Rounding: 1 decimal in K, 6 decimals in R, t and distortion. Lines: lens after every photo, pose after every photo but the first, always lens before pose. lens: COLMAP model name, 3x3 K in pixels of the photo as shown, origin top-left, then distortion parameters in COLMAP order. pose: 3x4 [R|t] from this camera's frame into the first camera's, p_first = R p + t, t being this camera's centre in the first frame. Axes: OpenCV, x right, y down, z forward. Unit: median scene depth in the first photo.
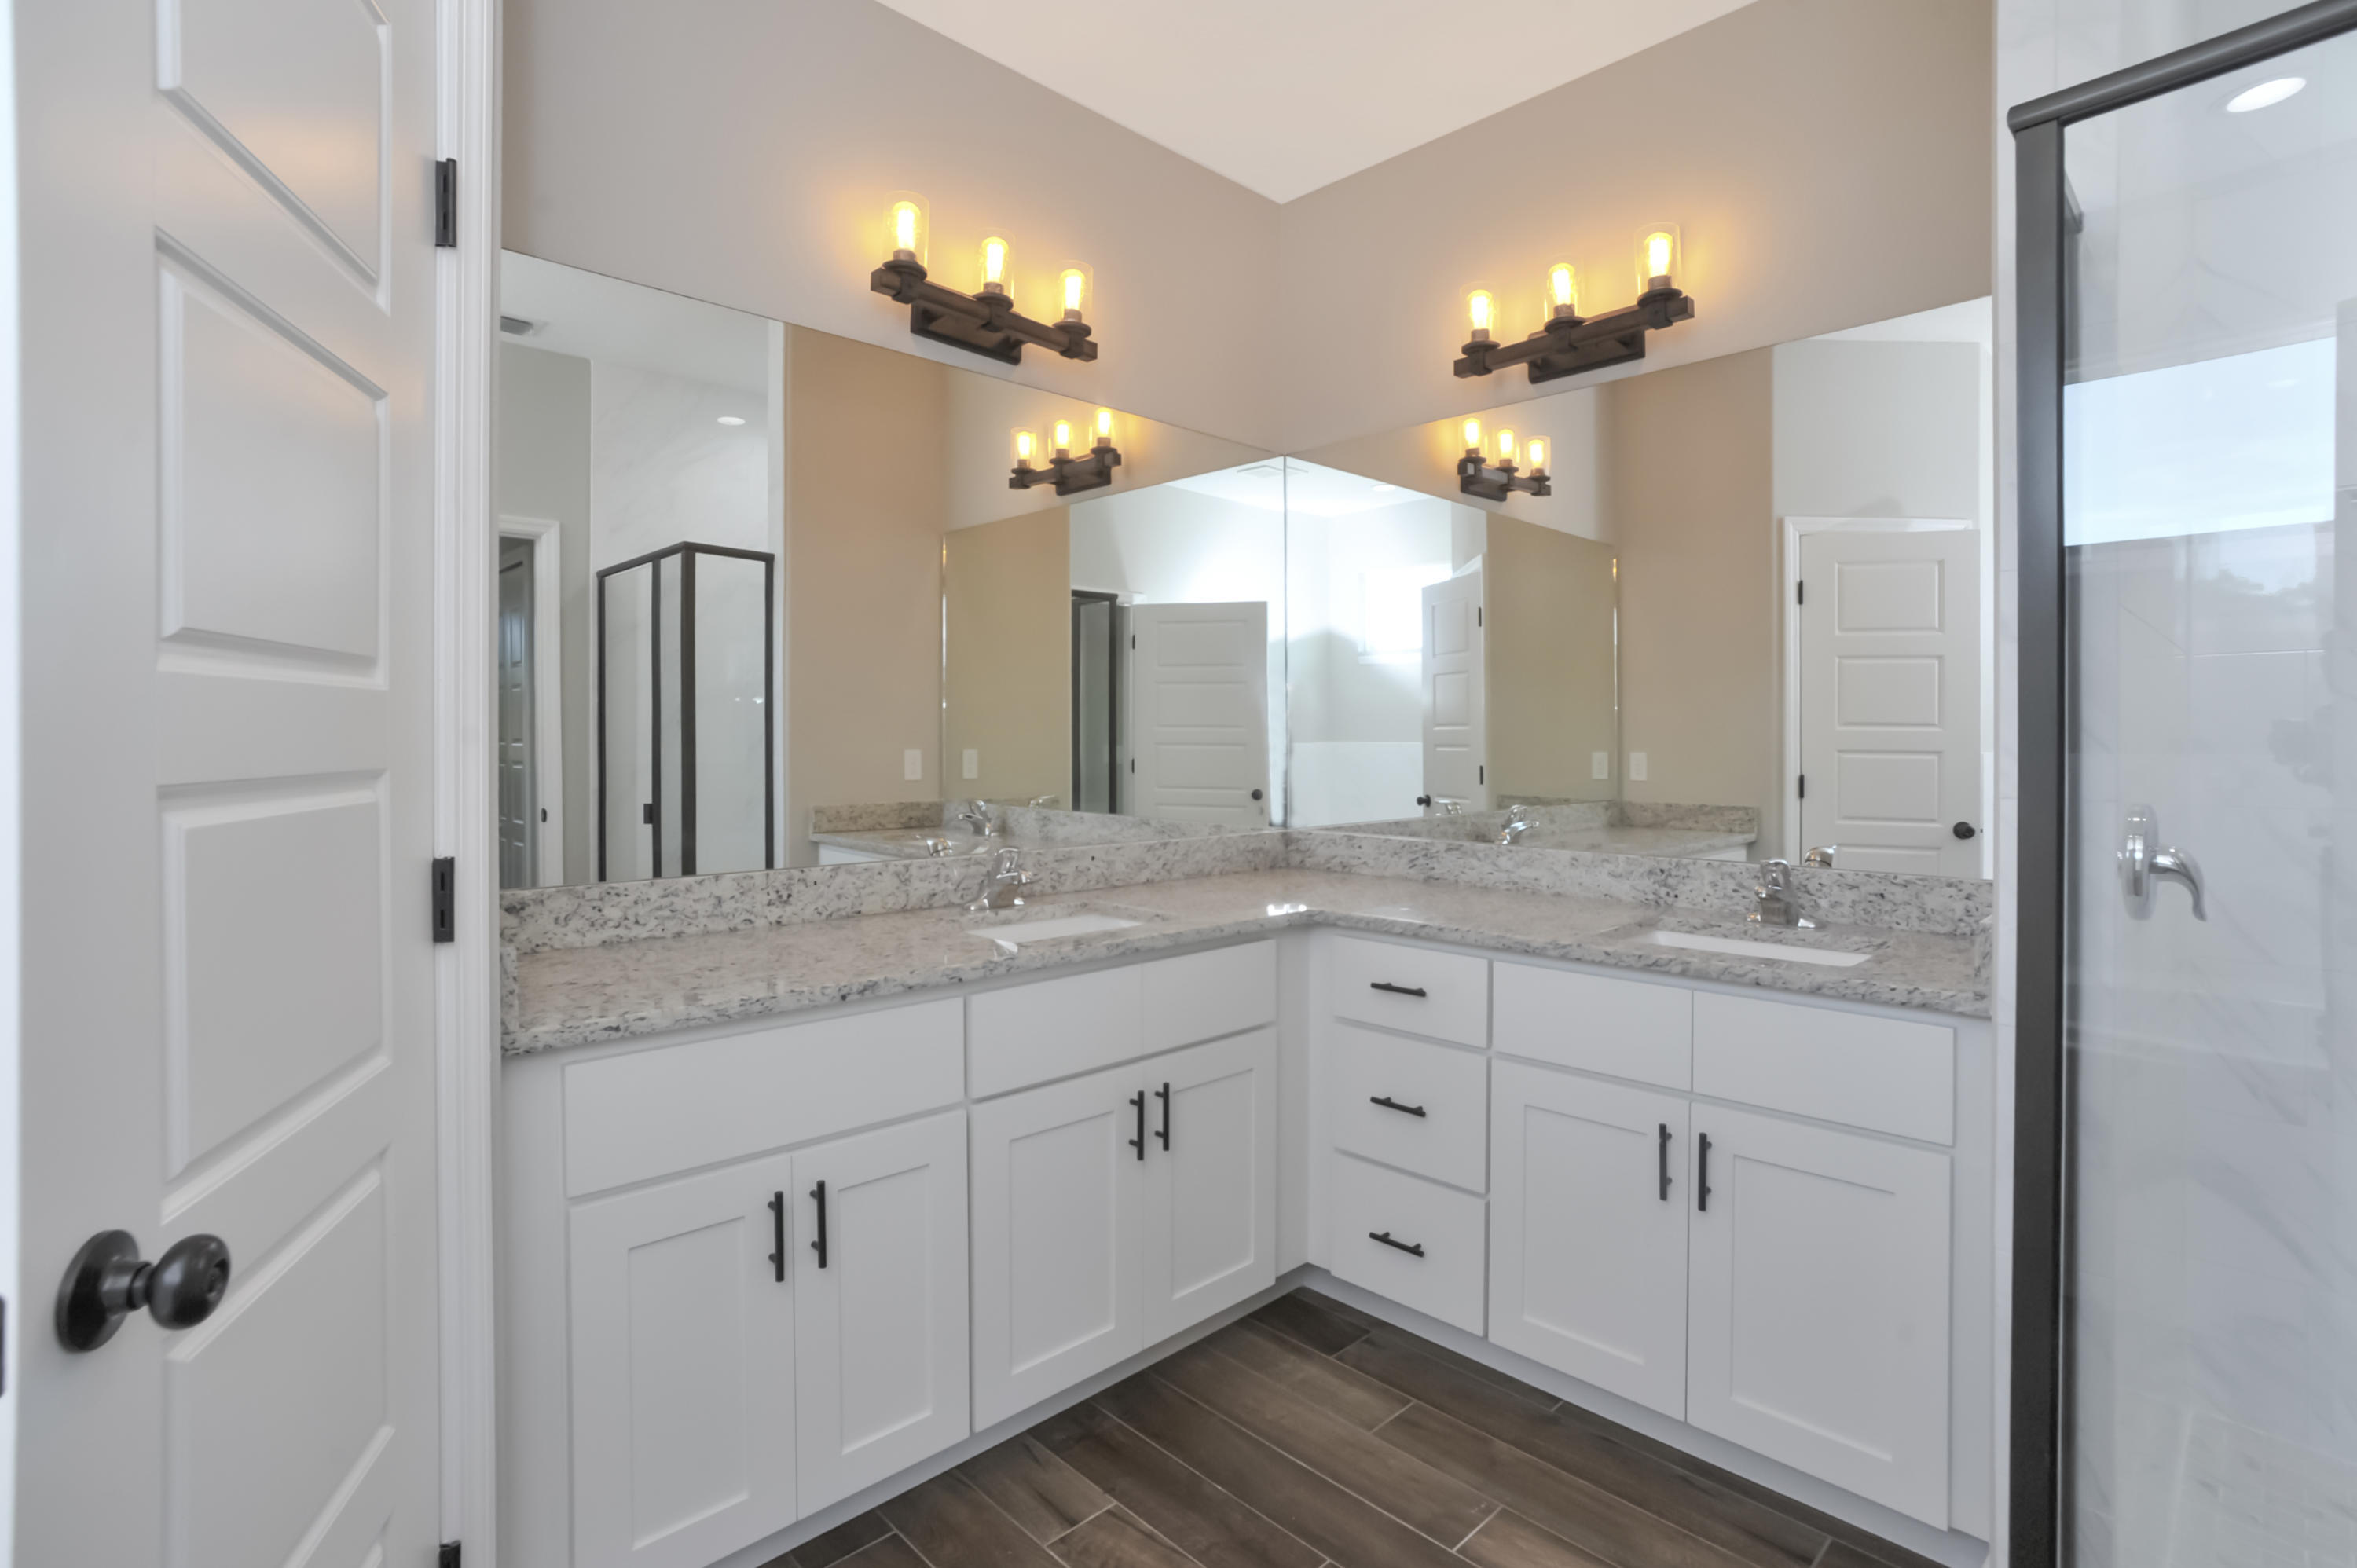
lens RADIAL K [[1176.6, 0, 1149.1], [0, 1176.6, 740.6], [0, 0, 1]] dist [-0.078761, 0.036520]
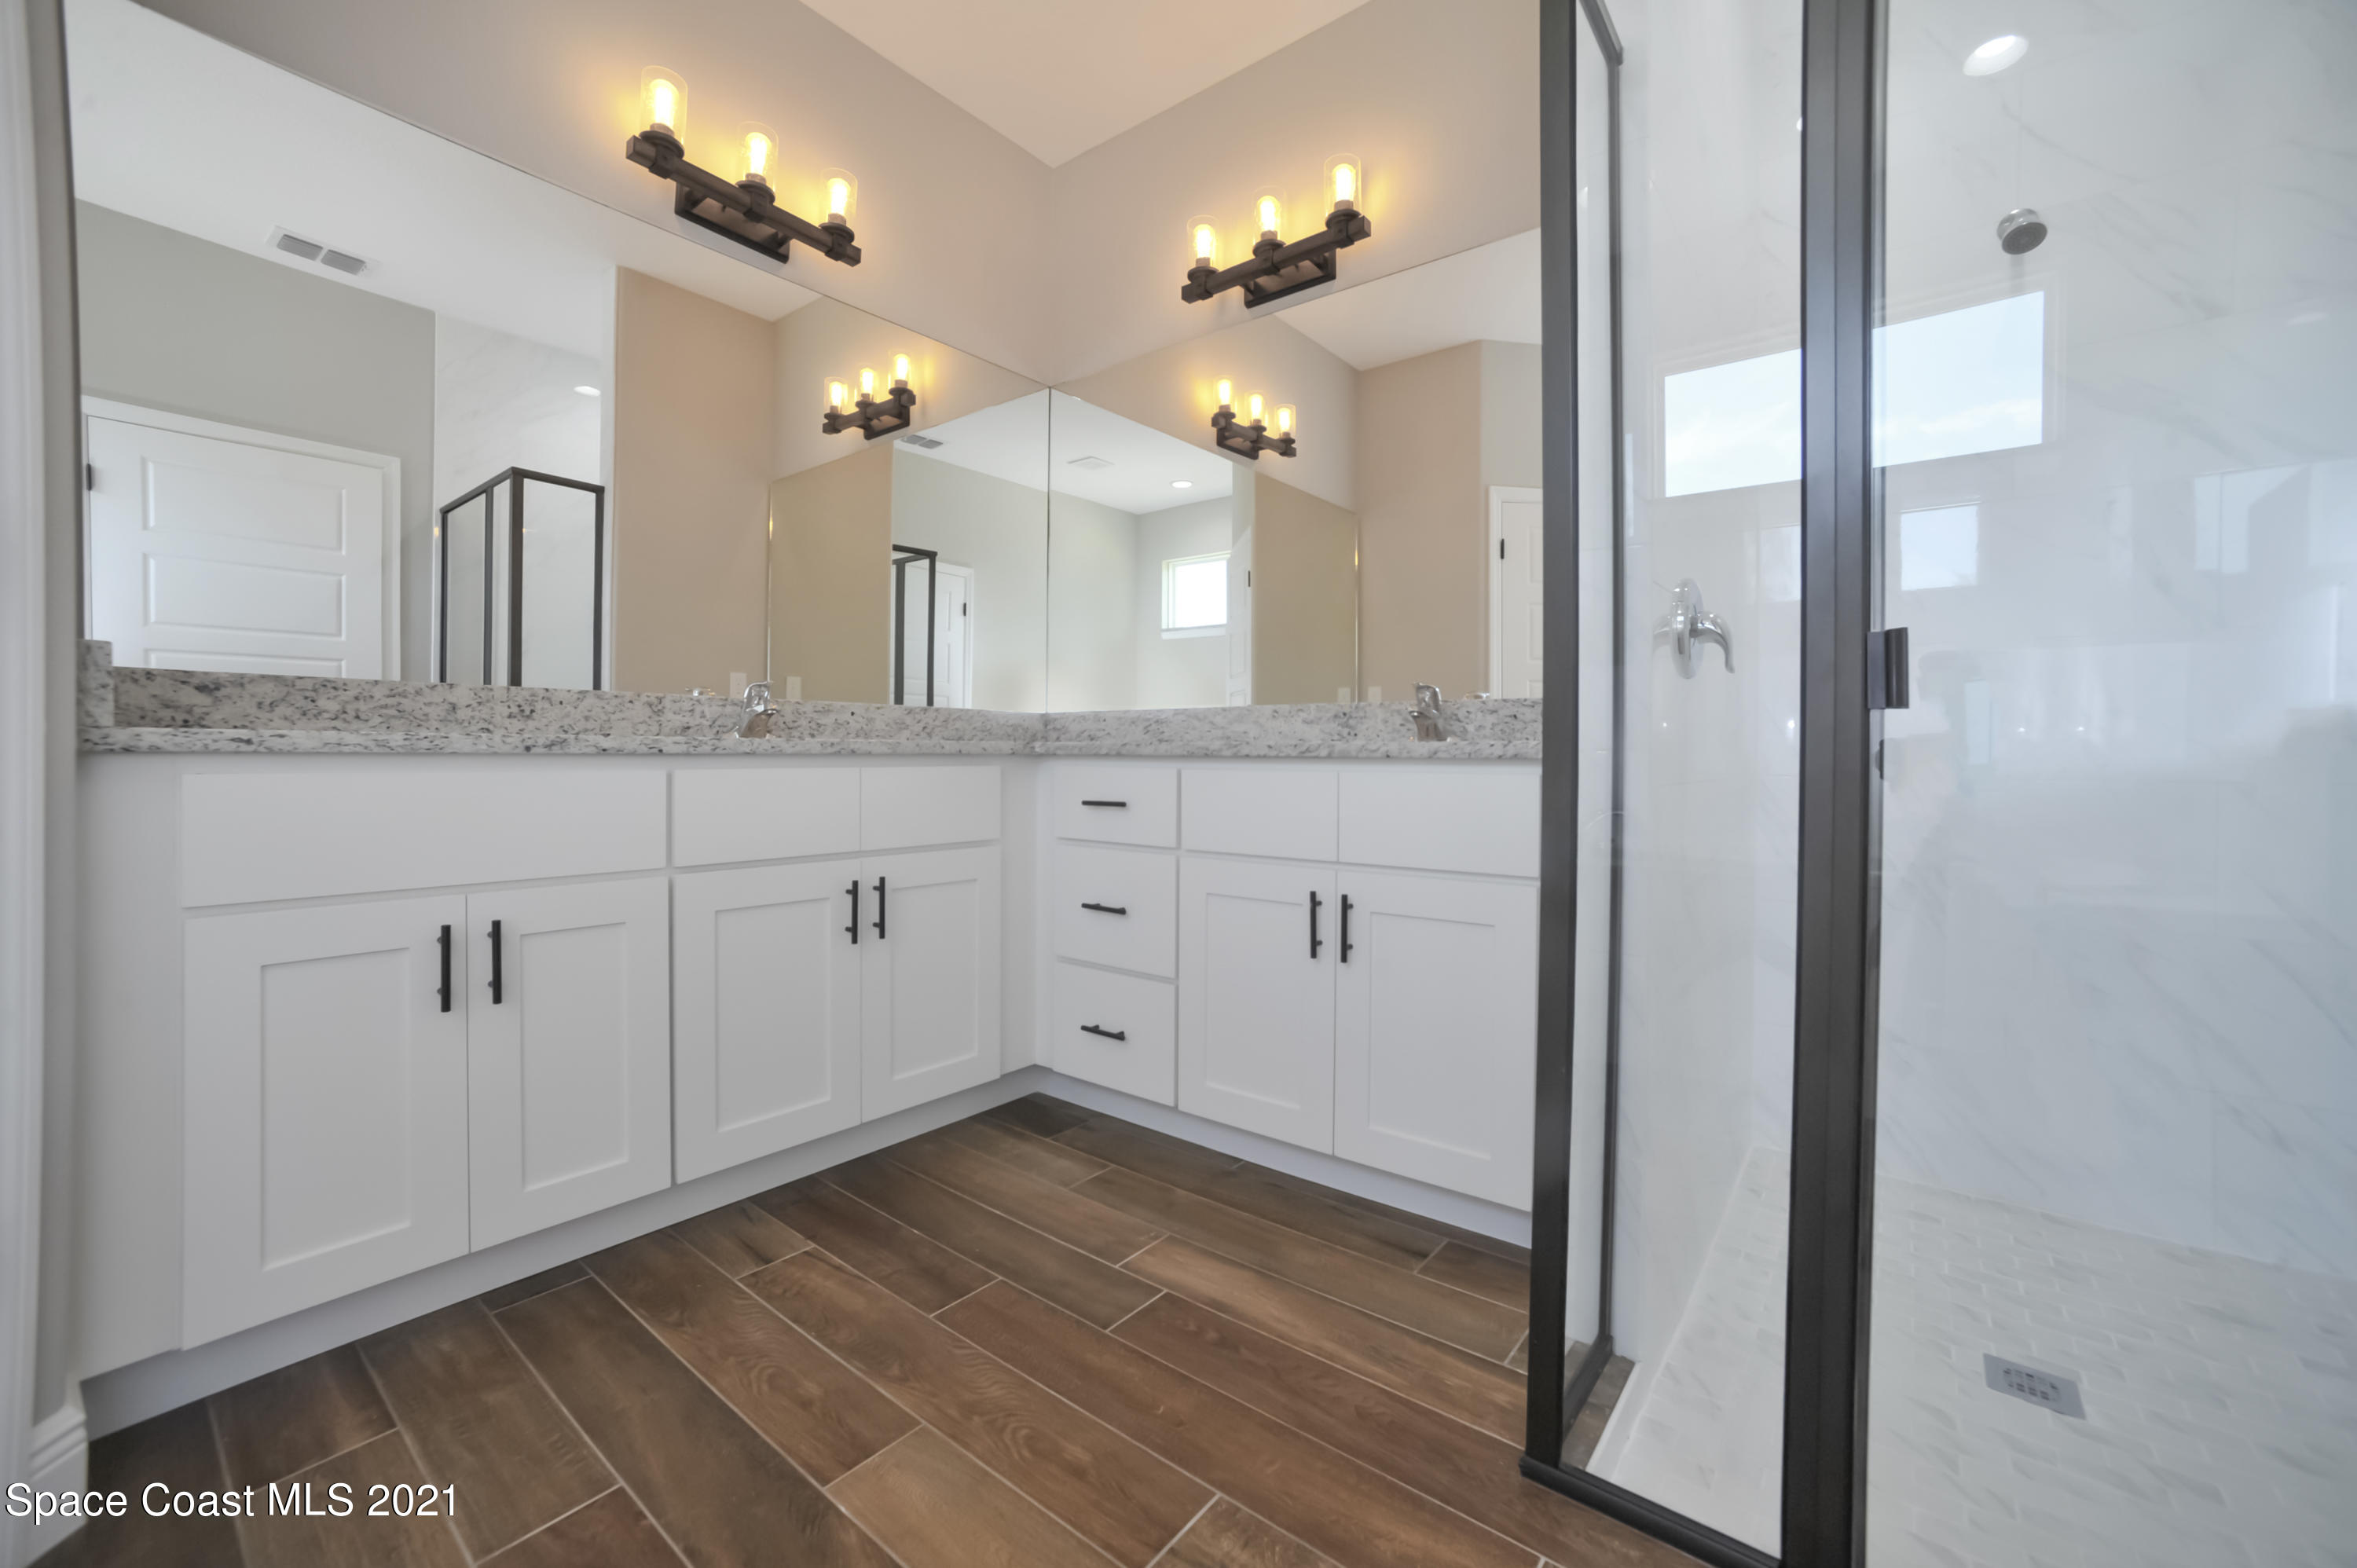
lens RADIAL K [[993.8, 0, 1164.6], [0, 993.8, 777.2], [0, 0, 1]] dist [-0.084828, 0.048611]
pose [[0.991458, 0.004396, 0.130355, 0.147393], [-0.005763, 0.999932, 0.010108, 0.178987], [-0.130301, -0.010773, 0.991416, 0.049214]]
